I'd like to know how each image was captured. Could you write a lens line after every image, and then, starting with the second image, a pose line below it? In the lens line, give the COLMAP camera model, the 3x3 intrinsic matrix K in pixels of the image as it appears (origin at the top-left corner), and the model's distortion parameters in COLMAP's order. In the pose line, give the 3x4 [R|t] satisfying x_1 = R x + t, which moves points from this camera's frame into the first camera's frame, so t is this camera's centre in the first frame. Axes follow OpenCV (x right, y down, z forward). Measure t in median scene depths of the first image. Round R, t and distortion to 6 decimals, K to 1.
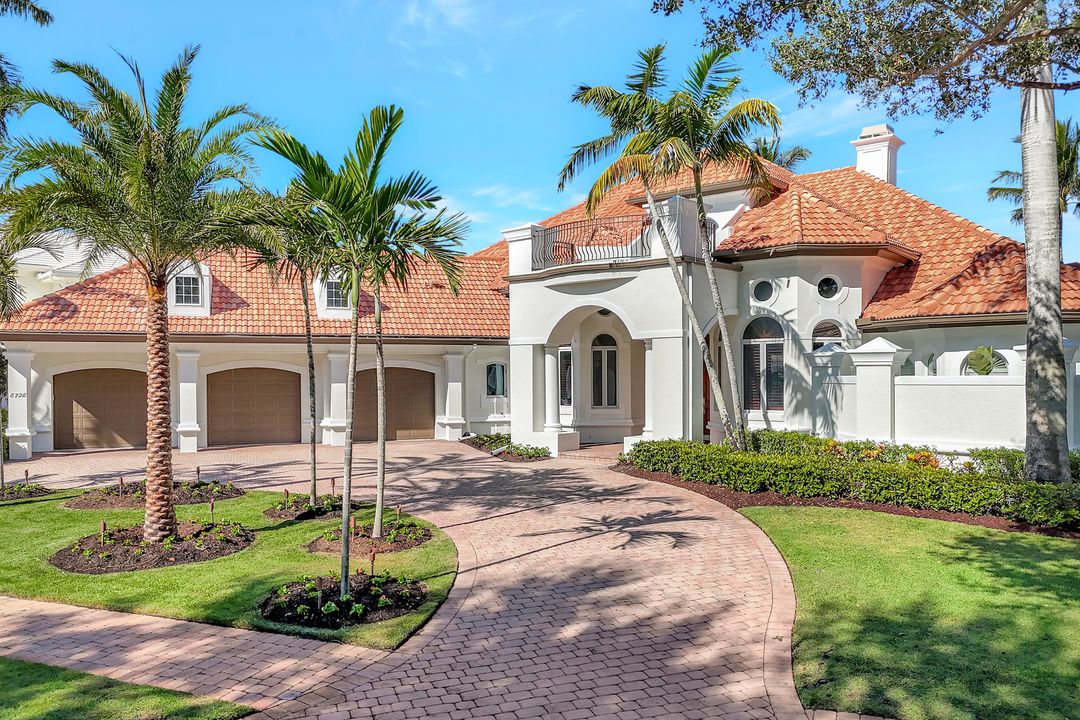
lens RADIAL K [[753.4, 0, 540.0], [0, 753.4, 360.0], [0, 0, 1]] dist [0.030789, -0.001792]
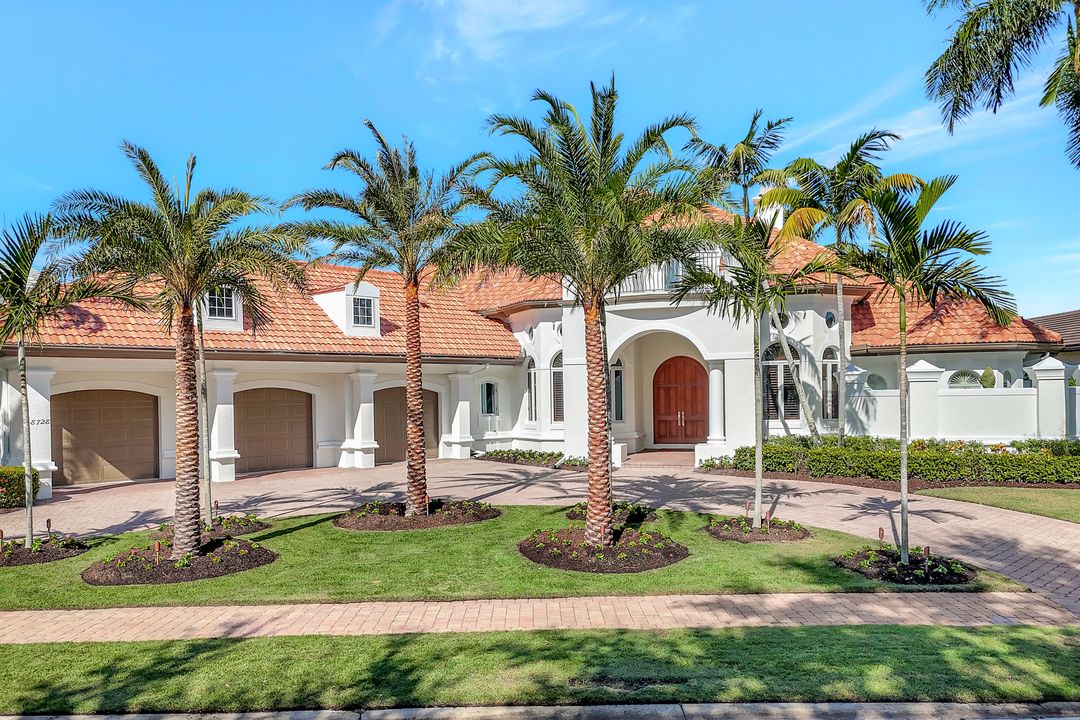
lens RADIAL K [[753.4, 0, 540.0], [0, 753.4, 360.0], [0, 0, 1]] dist [0.030789, -0.001792]
pose [[0.928927, 0.008274, 0.370170, -0.452013], [0.002404, 0.999594, -0.028374, 0.003810], [-0.370254, 0.027248, 0.928531, 0.018971]]
